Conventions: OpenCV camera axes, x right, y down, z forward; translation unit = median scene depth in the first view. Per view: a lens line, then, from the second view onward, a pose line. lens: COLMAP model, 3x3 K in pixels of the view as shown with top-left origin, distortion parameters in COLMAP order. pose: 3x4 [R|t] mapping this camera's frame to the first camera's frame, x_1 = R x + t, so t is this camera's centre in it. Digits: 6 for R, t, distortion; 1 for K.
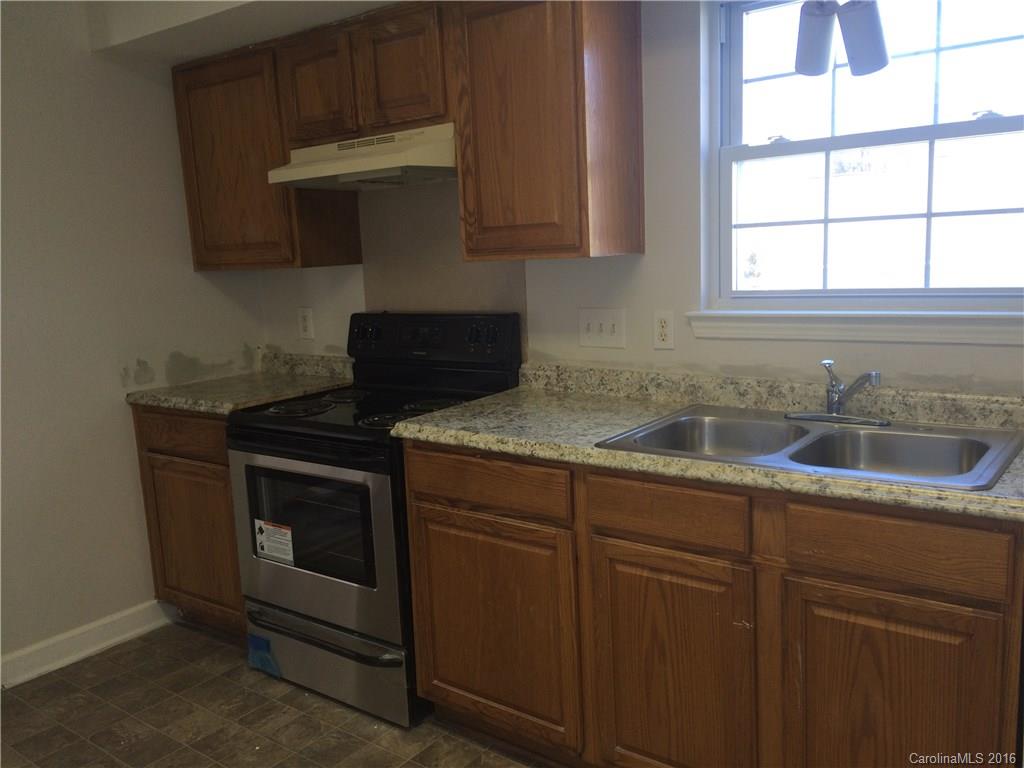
lens RADIAL K [[859.6, 0, 519.8], [0, 859.6, 380.1], [0, 0, 1]] dist [0.043098, -0.051037]
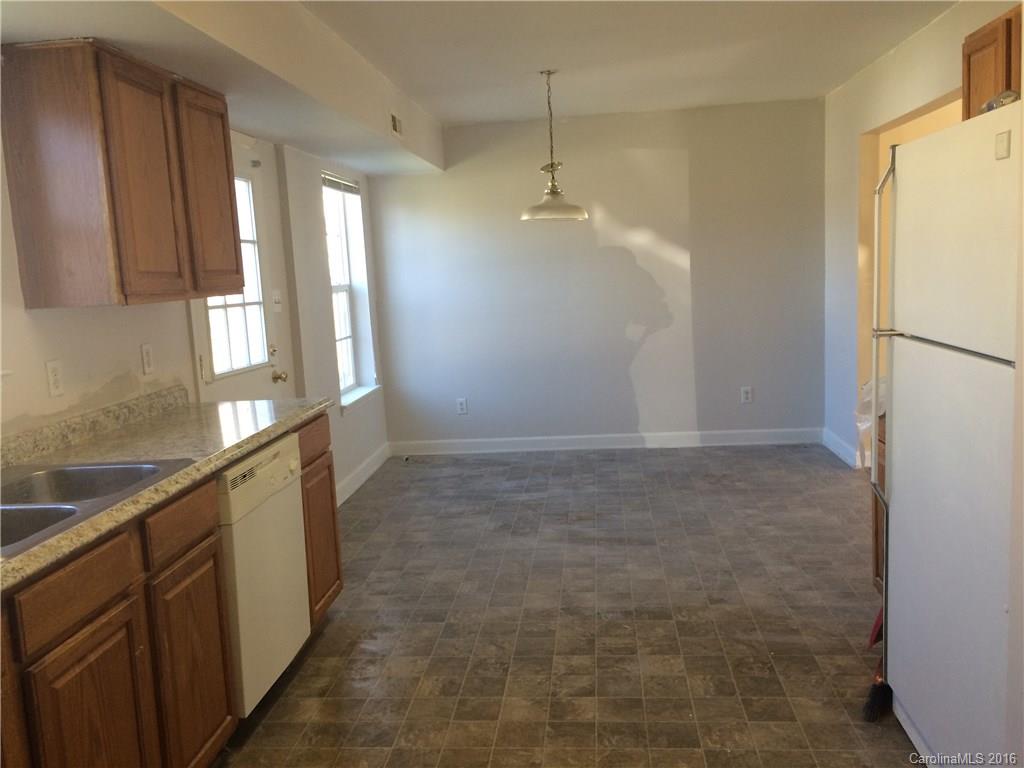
lens RADIAL K [[859.6, 0, 513.7], [0, 859.6, 390.4], [0, 0, 1]] dist [0.043098, -0.051037]
pose [[-0.517300, -0.048702, 0.854417, -0.727112], [0.214265, 0.959212, 0.184400, -0.104571], [-0.828548, 0.278462, -0.485765, 0.853194]]
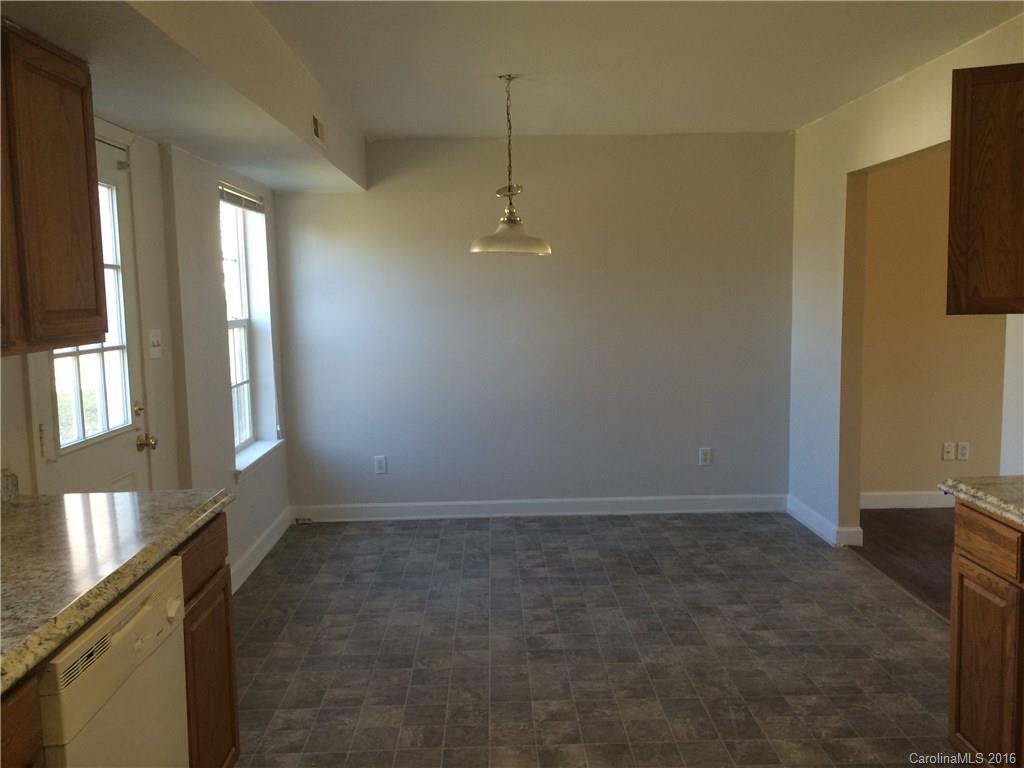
lens RADIAL K [[859.6, 0, 520.3], [0, 859.6, 390.7], [0, 0, 1]] dist [0.043098, -0.051037]
pose [[-0.624239, -0.032068, 0.780575, -0.359499], [0.172843, 0.968728, 0.178023, -0.132016], [-0.761873, 0.246046, -0.599175, 0.736303]]
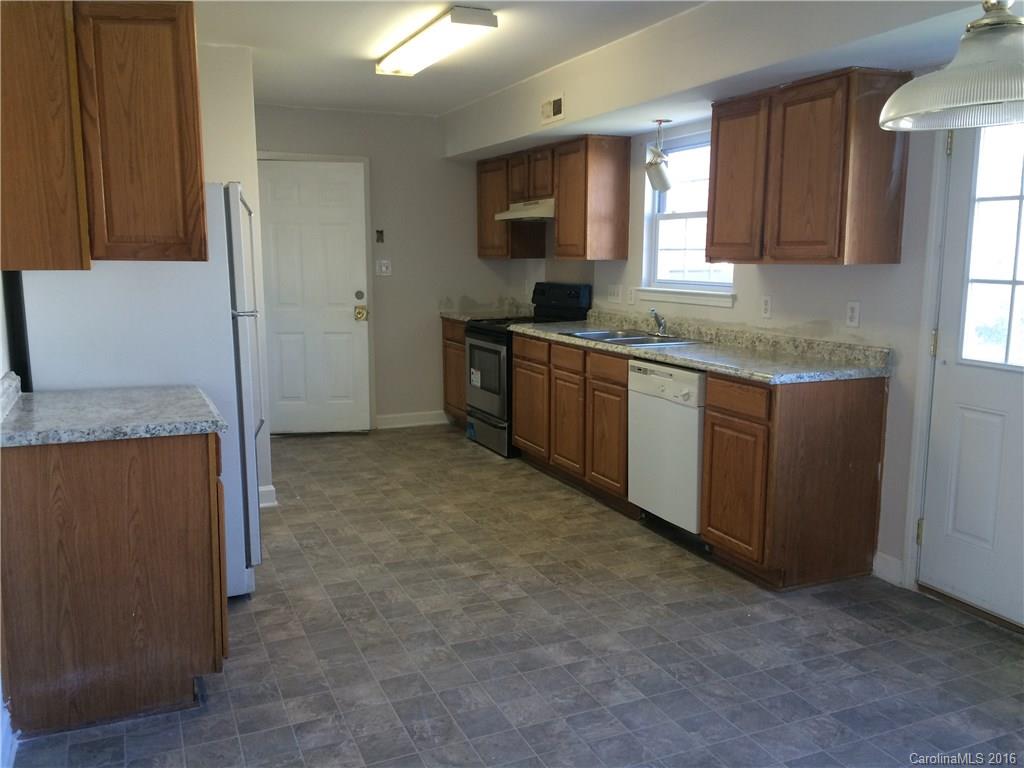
lens RADIAL K [[859.6, 0, 517.6], [0, 859.6, 379.0], [0, 0, 1]] dist [0.043098, -0.051037]
pose [[0.873984, 0.119146, -0.471121, 0.956353], [-0.117881, 0.992502, 0.032321, 0.113076], [0.471440, 0.027288, 0.881476, -1.029119]]
